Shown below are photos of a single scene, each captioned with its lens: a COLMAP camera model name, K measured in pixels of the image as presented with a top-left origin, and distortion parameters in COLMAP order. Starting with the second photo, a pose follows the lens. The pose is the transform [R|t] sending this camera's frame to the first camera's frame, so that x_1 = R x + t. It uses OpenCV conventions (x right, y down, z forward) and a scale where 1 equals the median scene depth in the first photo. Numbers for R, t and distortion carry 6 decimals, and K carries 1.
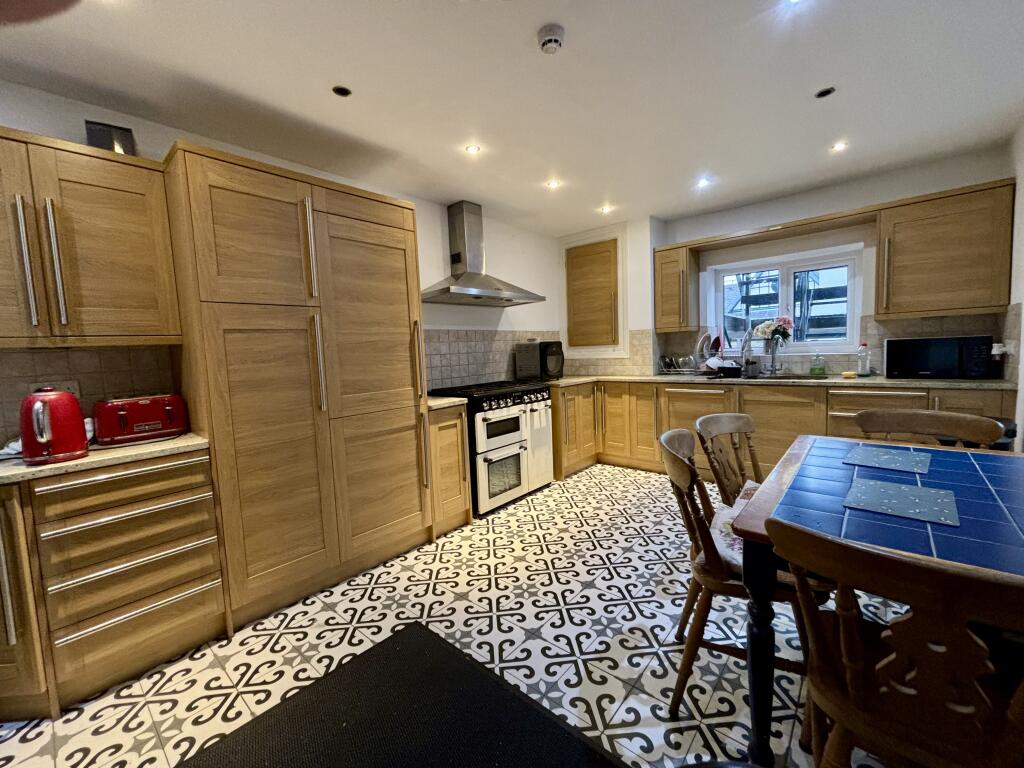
lens RADIAL K [[417.2, 0, 512.0], [0, 417.2, 384.0], [0, 0, 1]] dist [0.002864, 0.000250]
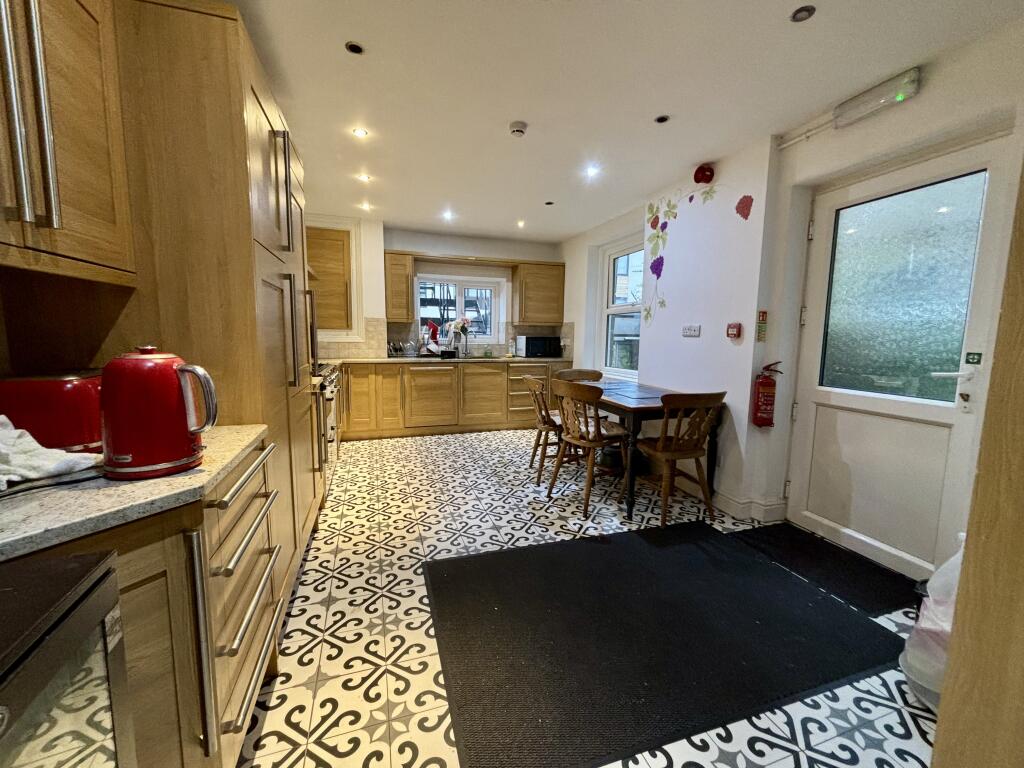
lens RADIAL K [[417.2, 0, 512.0], [0, 417.2, 384.0], [0, 0, 1]] dist [0.002864, 0.000250]
pose [[0.498374, -0.049077, 0.865572, -0.843184], [0.038937, 0.998656, 0.034203, 0.044533], [-0.866088, 0.016657, 0.499615, 0.172274]]
